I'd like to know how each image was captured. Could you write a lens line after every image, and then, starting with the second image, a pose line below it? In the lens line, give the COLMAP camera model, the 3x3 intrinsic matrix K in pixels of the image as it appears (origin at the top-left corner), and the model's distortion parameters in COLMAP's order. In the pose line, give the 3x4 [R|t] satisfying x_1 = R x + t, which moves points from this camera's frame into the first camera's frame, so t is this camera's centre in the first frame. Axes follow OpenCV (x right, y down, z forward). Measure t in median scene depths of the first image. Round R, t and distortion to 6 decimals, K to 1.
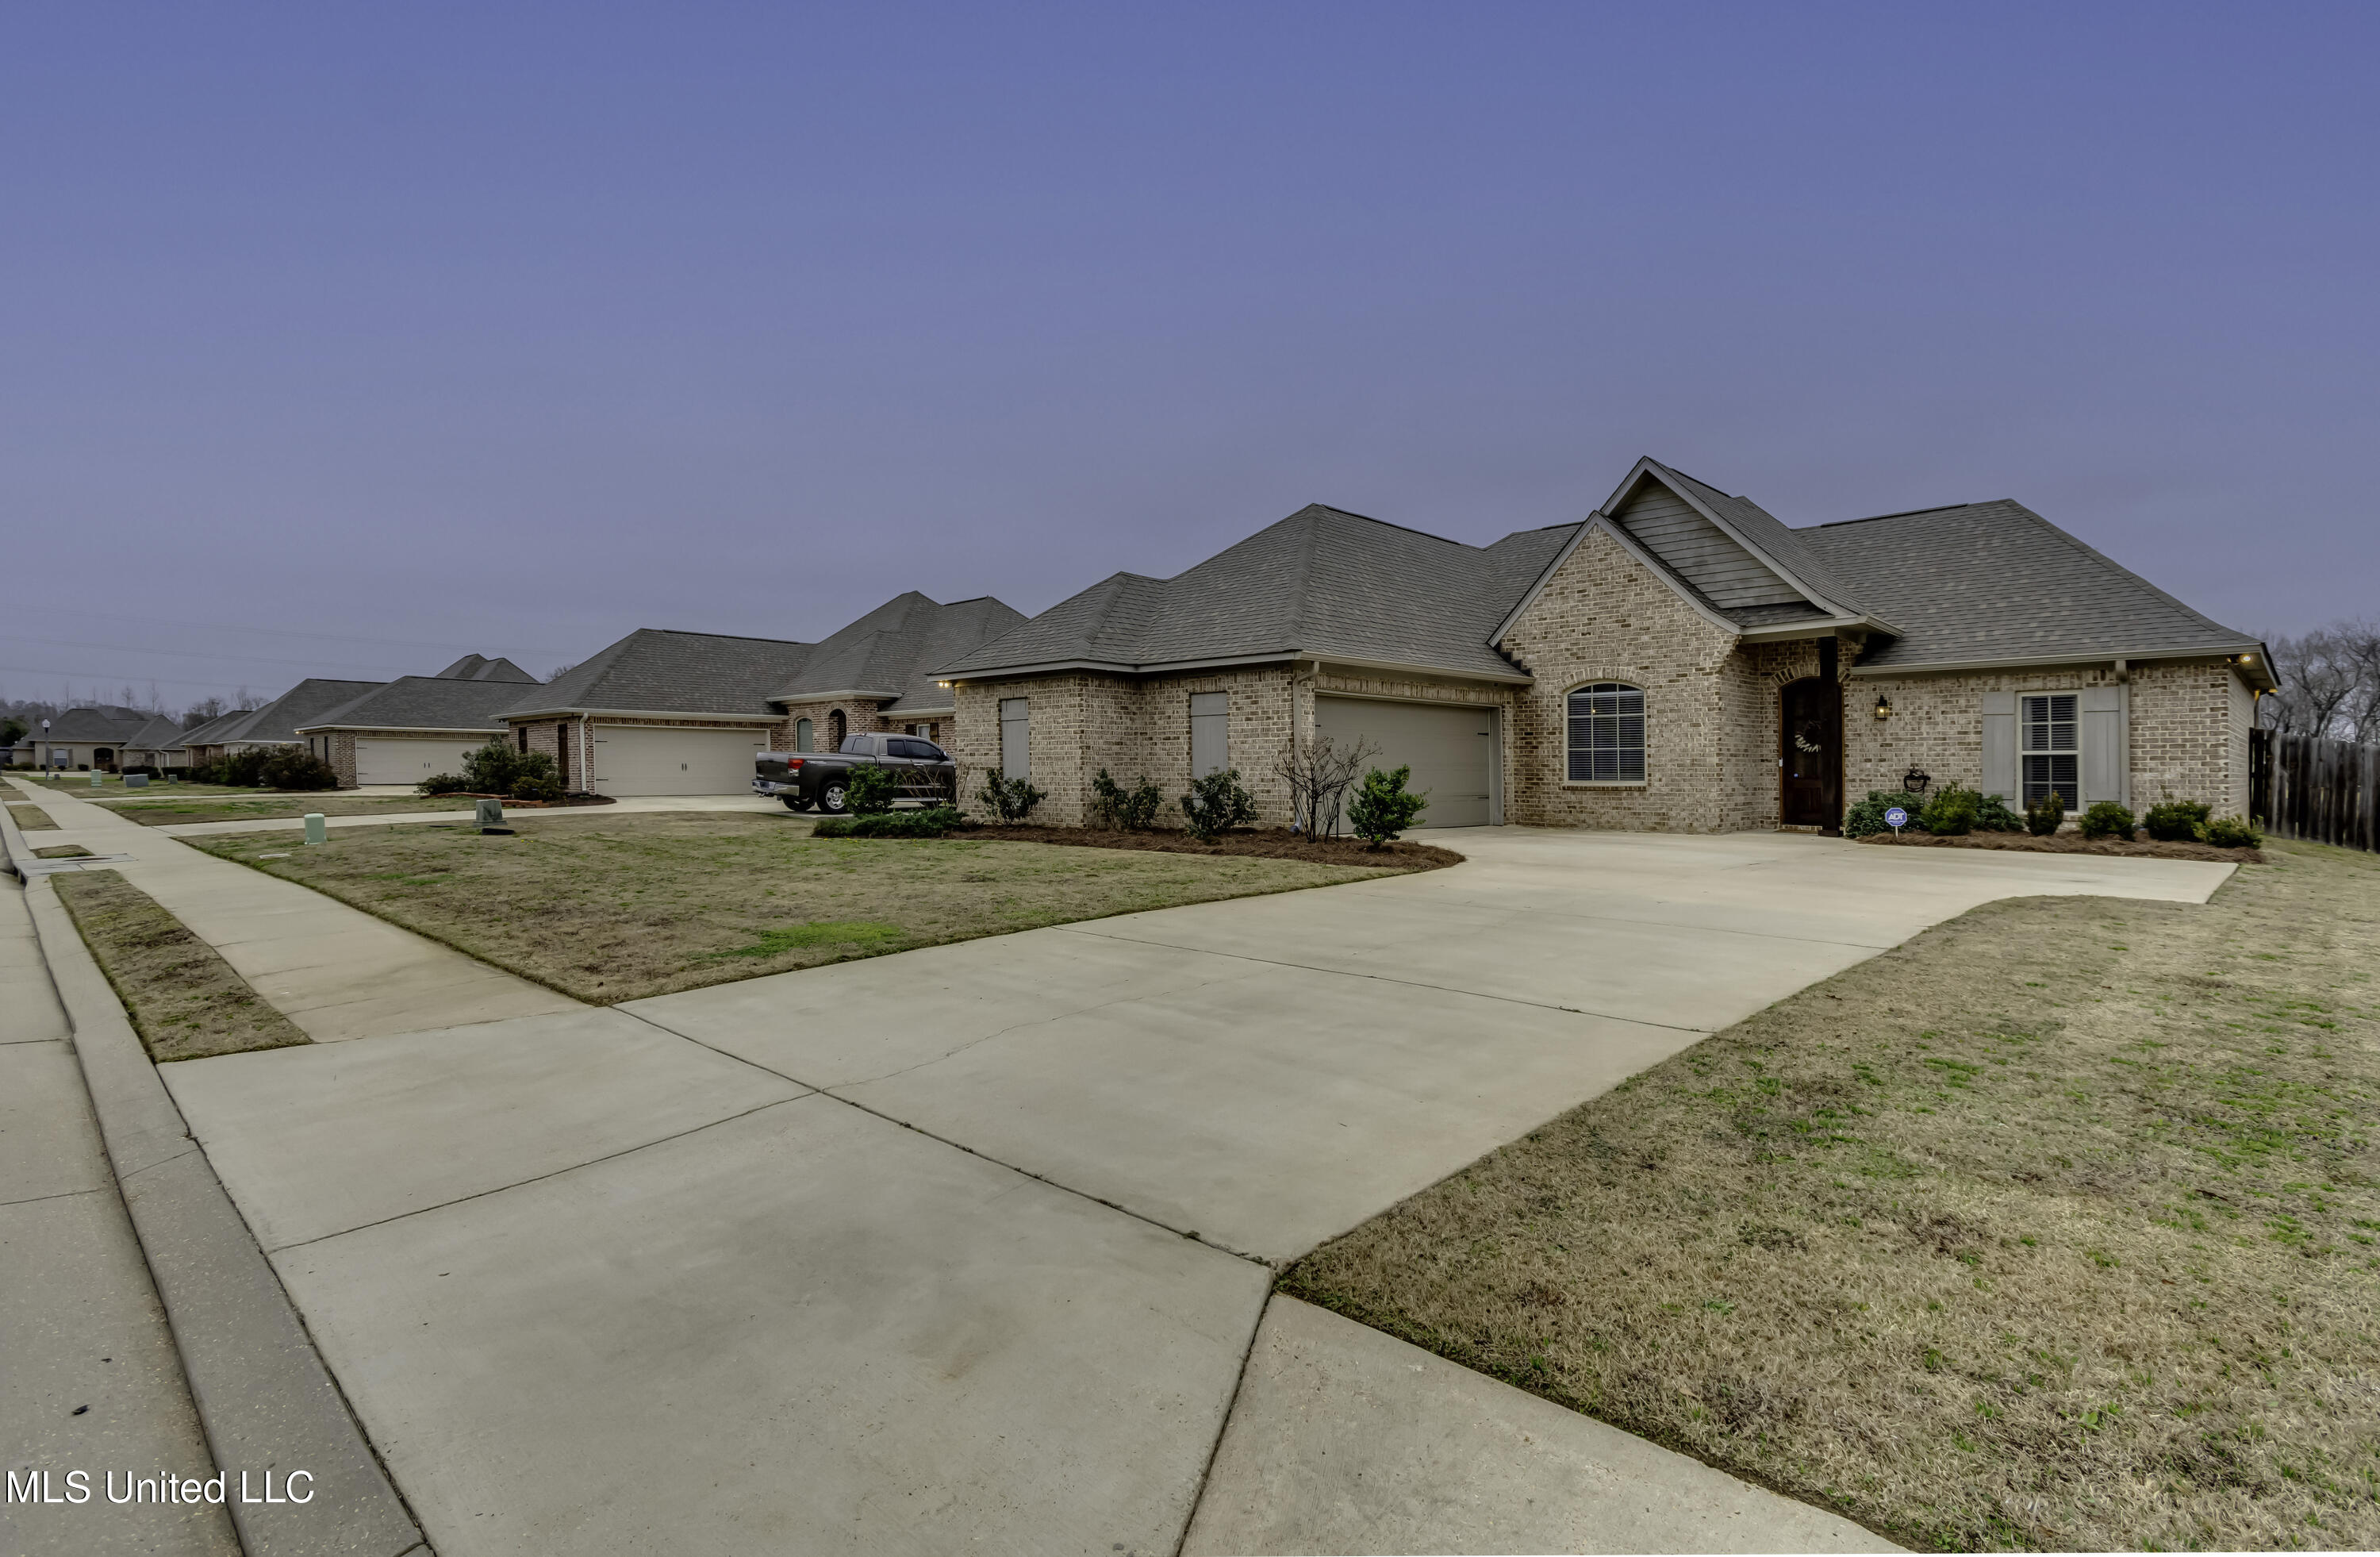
lens RADIAL K [[1126.6, 0, 1221.7], [0, 1126.6, 744.4], [0, 0, 1]] dist [0.001750, 0.000310]
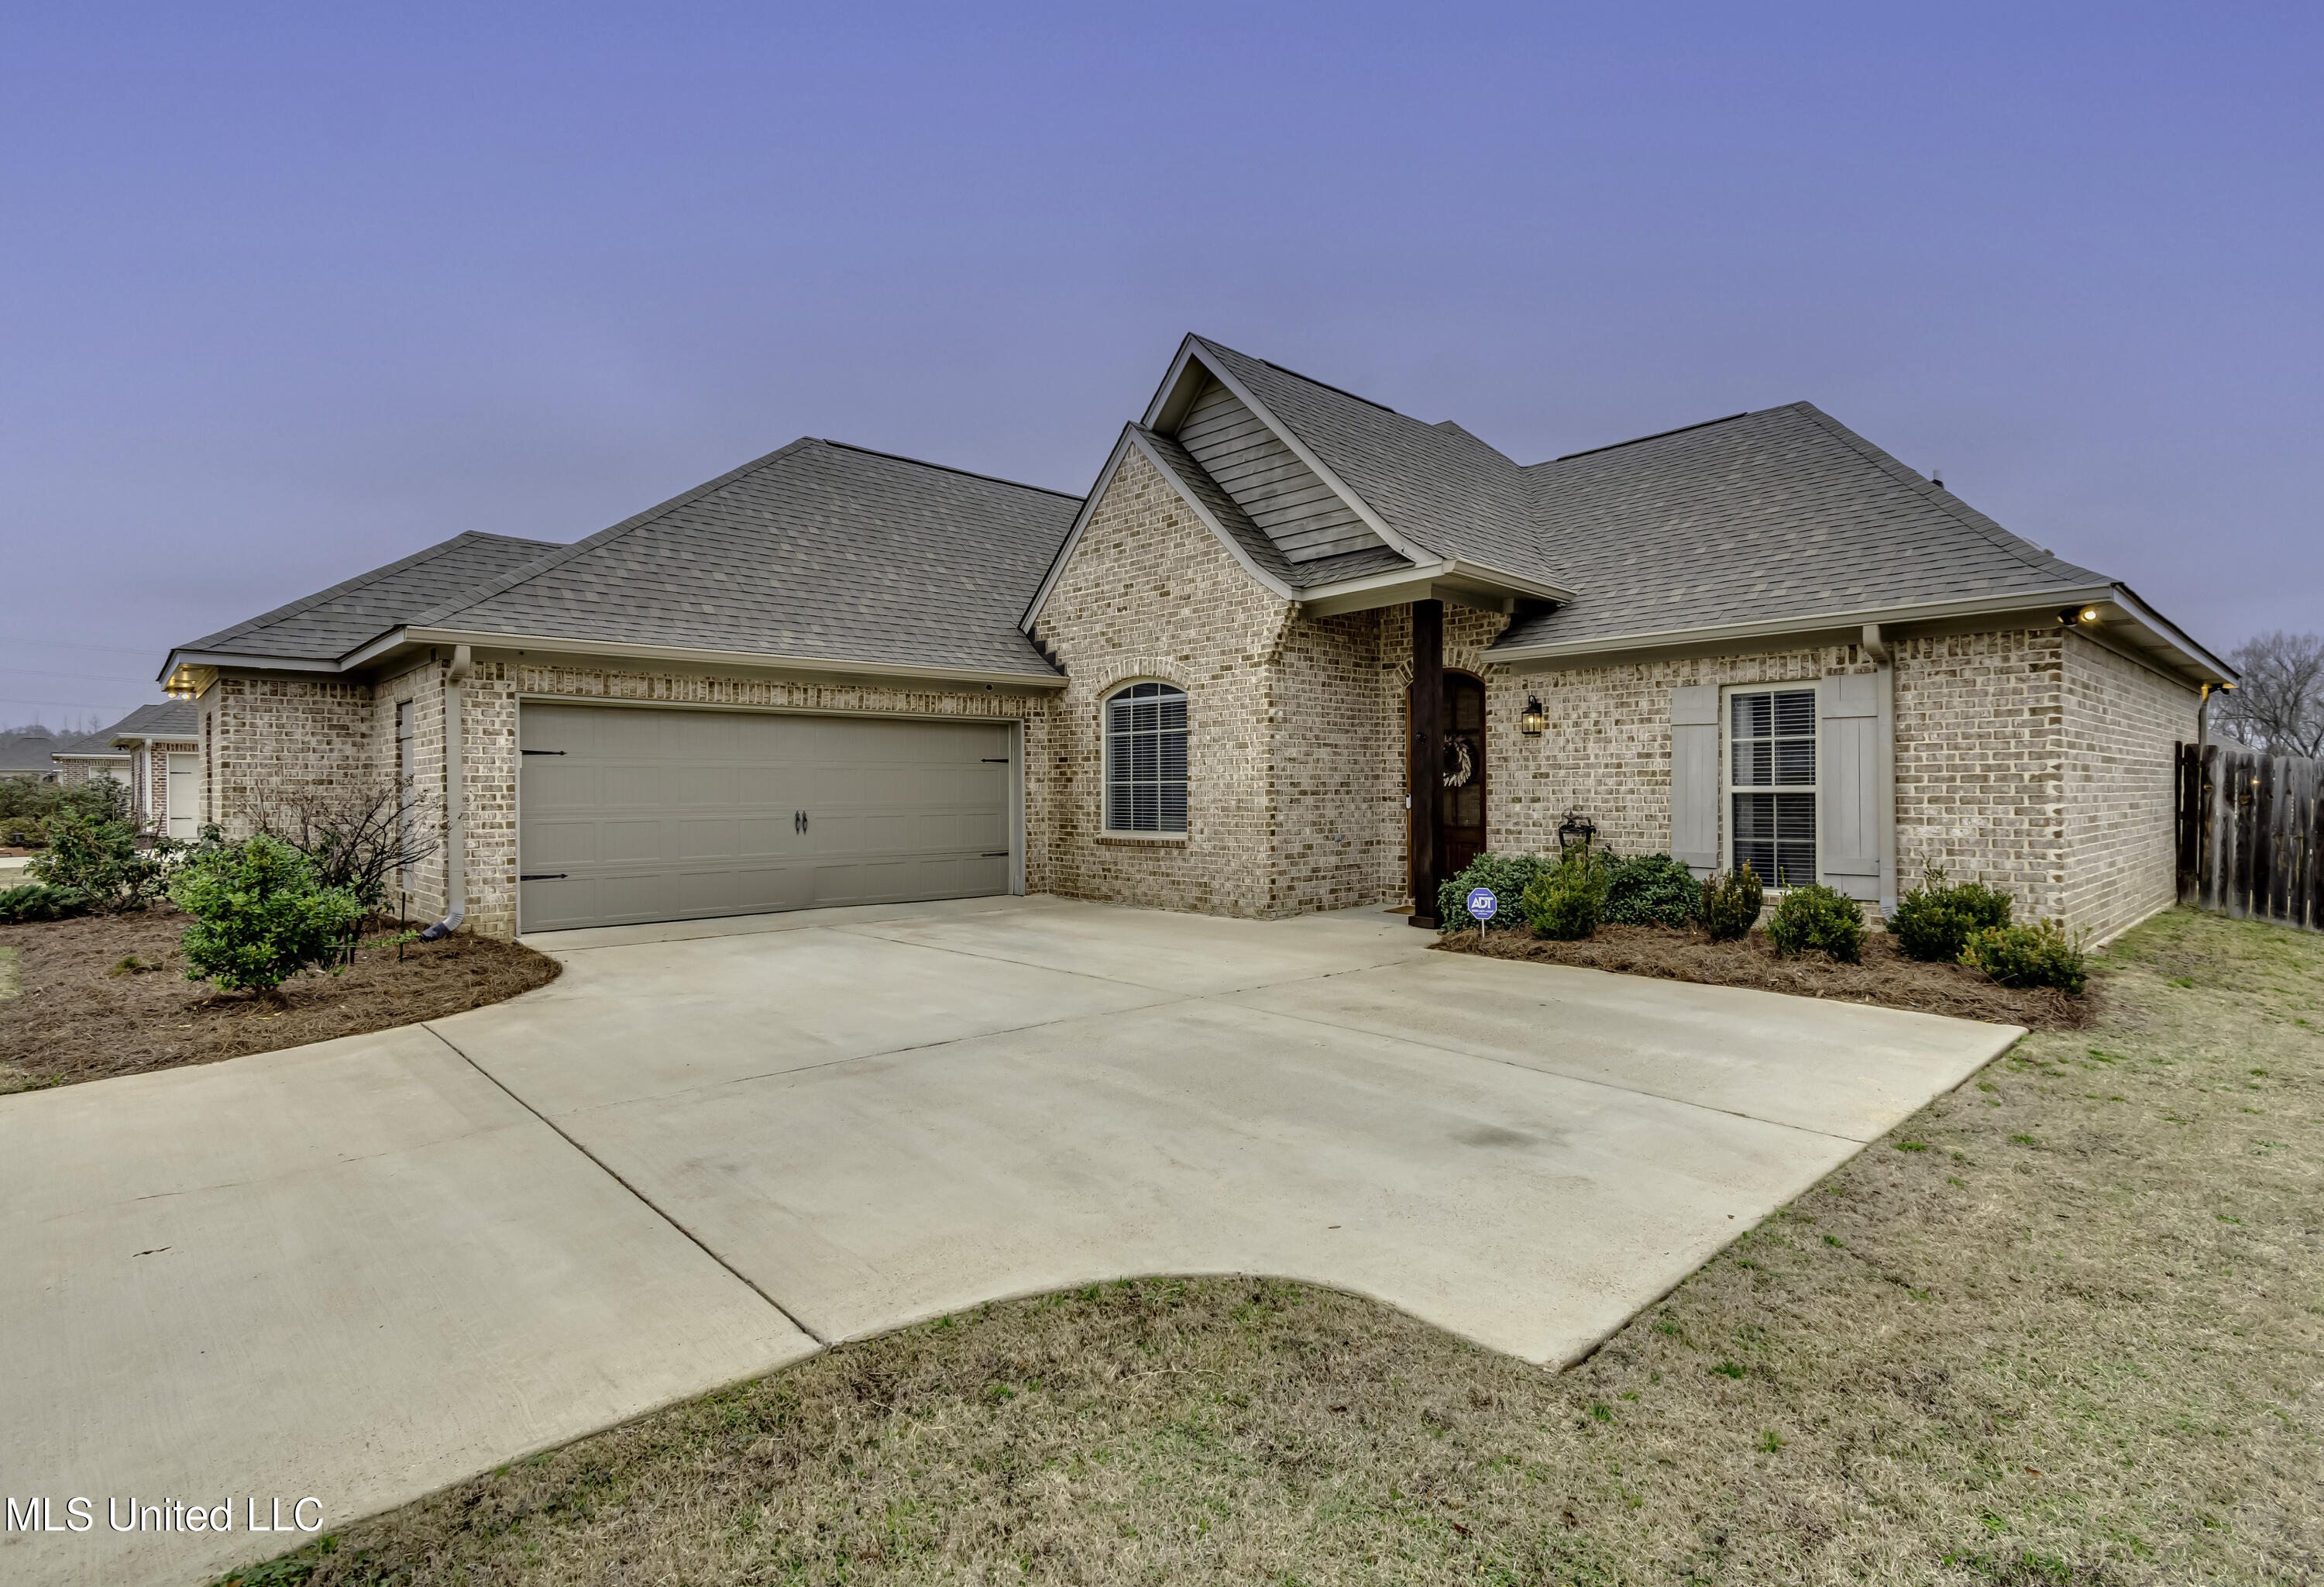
lens RADIAL K [[1103.1, 0, 1179.1], [0, 1103.1, 769.3], [0, 0, 1]] dist [0.001300, 0.001263]
pose [[0.998585, -0.007044, -0.052713, 0.421804], [0.007323, 0.999960, 0.005105, -0.007454], [0.052675, -0.005484, 0.998597, 0.381097]]
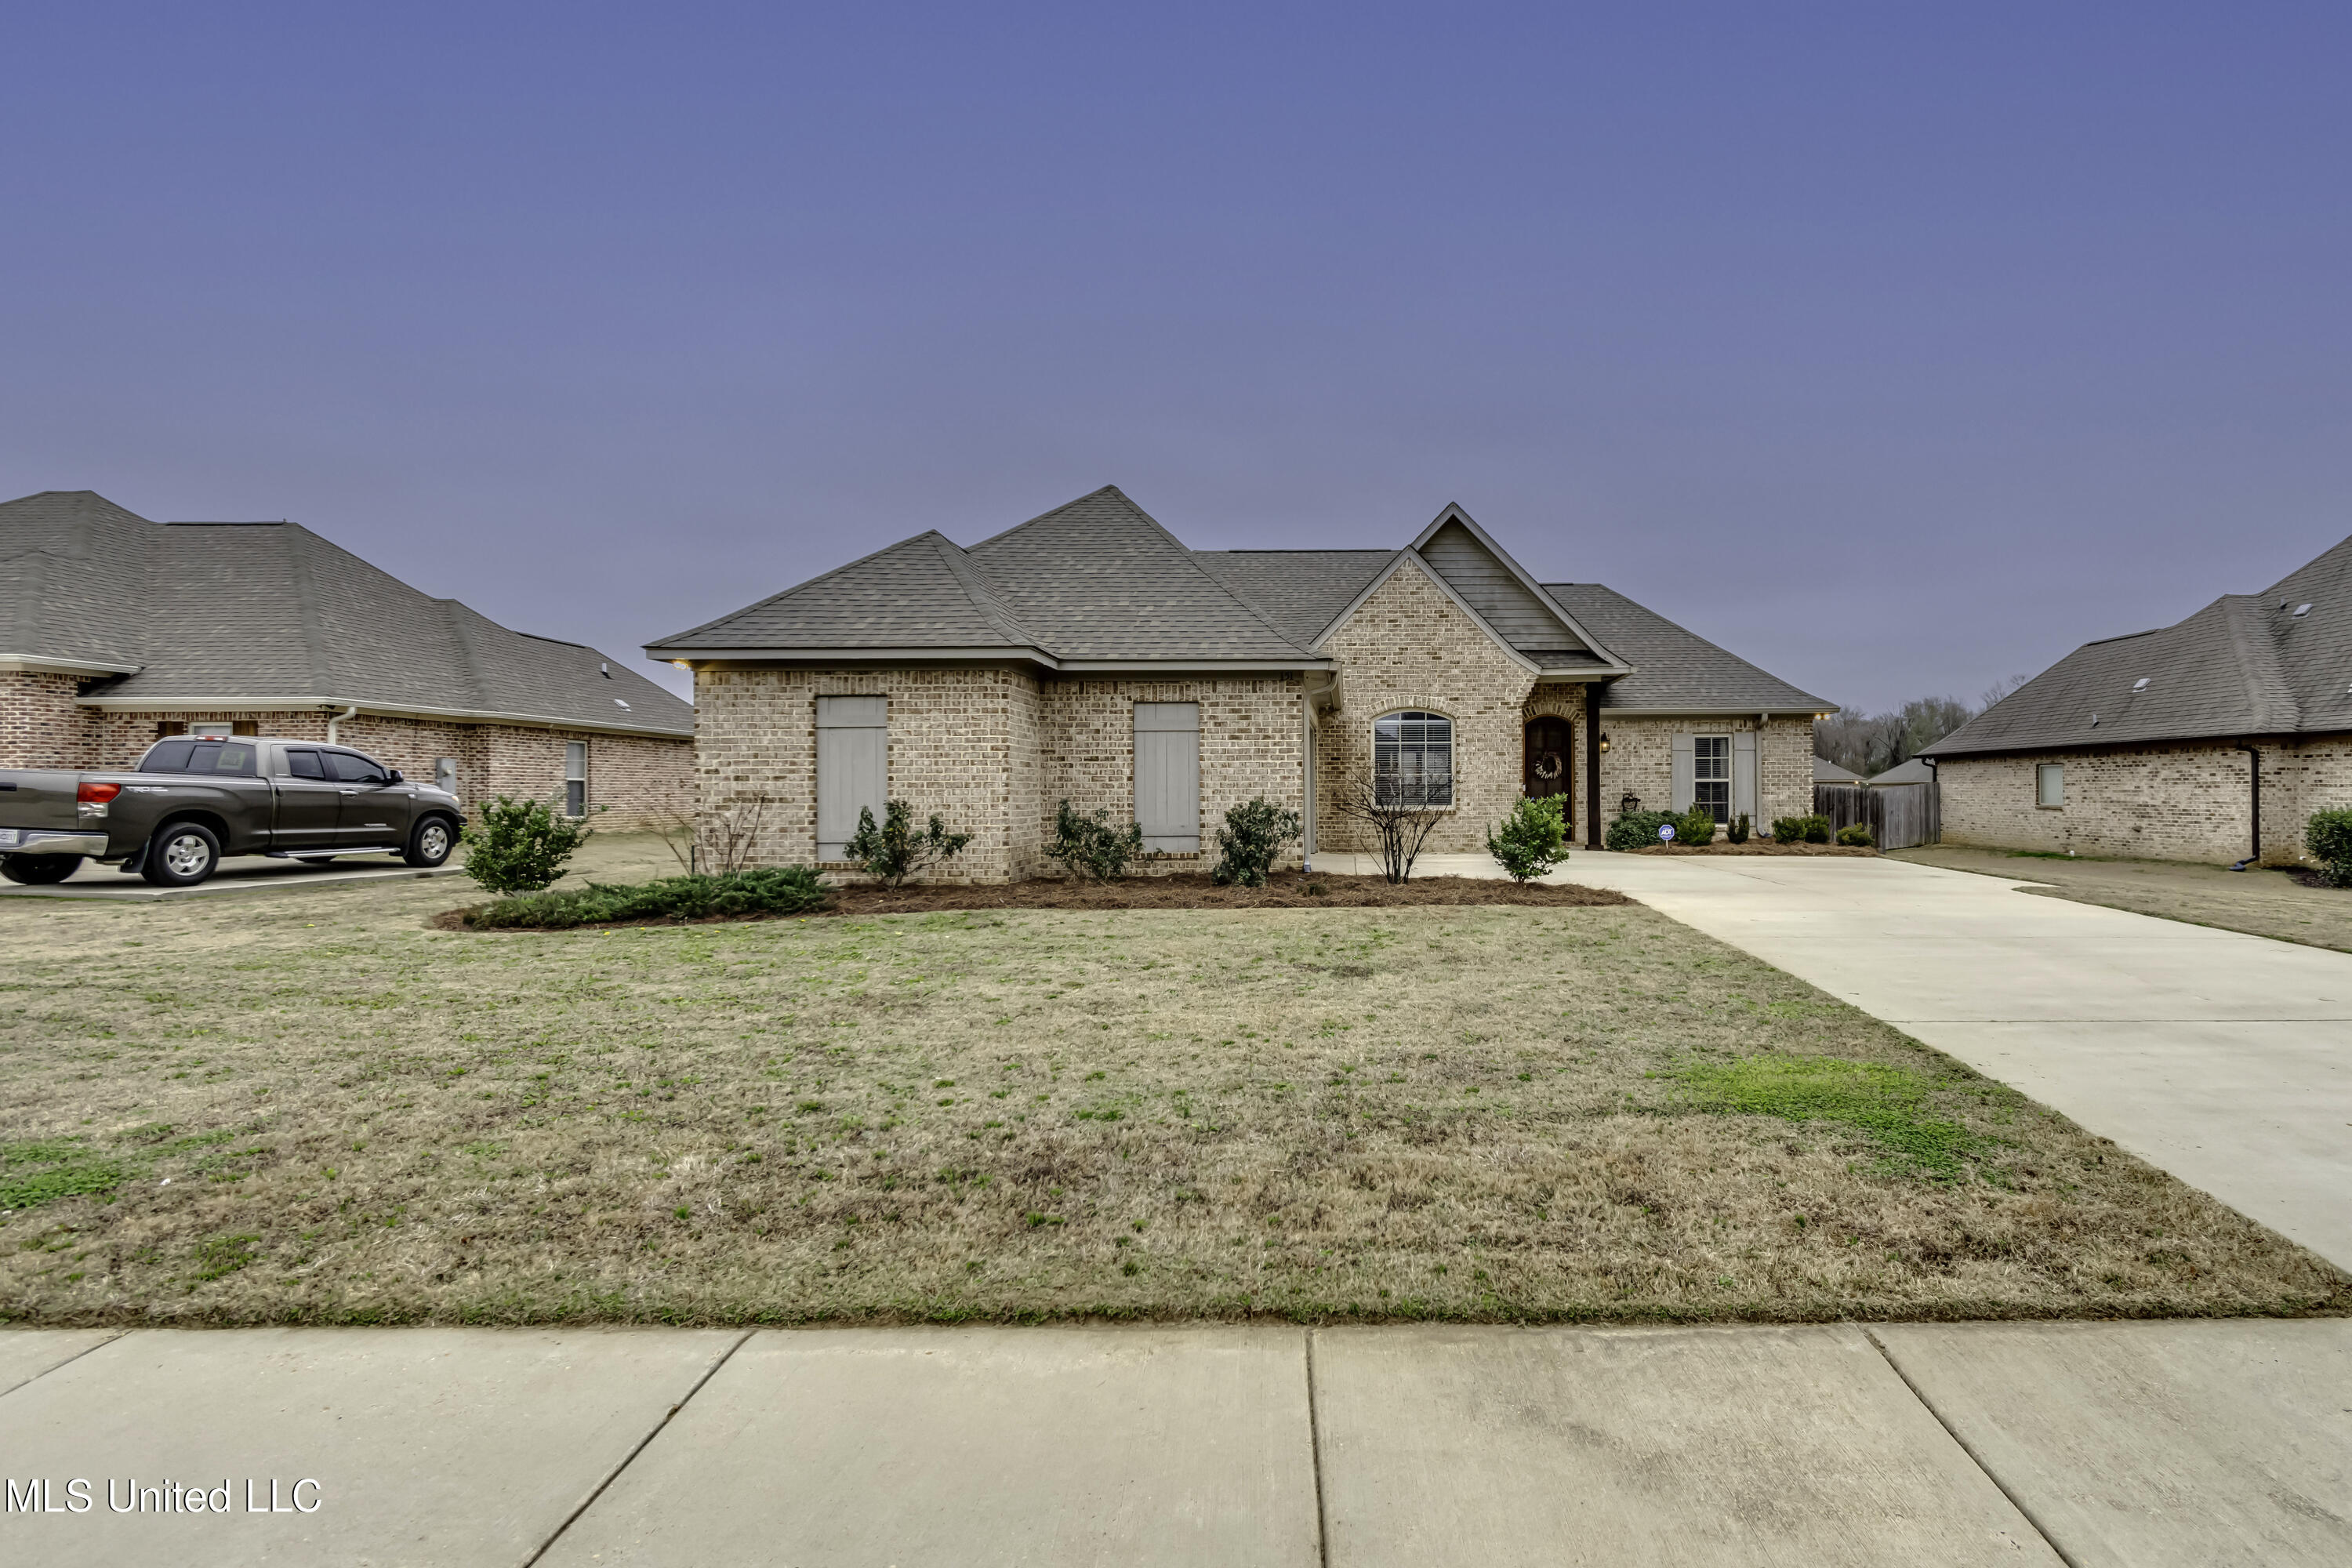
lens RADIAL K [[1074.3, 0, 1358.3], [0, 1074.3, 766.9], [0, 0, 1]] dist [0.009601, 0.000101]
pose [[0.728825, 0.010296, 0.684622, -0.403052], [-0.011693, 0.999928, -0.002589, -0.000218], [-0.684600, -0.006118, 0.728893, 0.333718]]
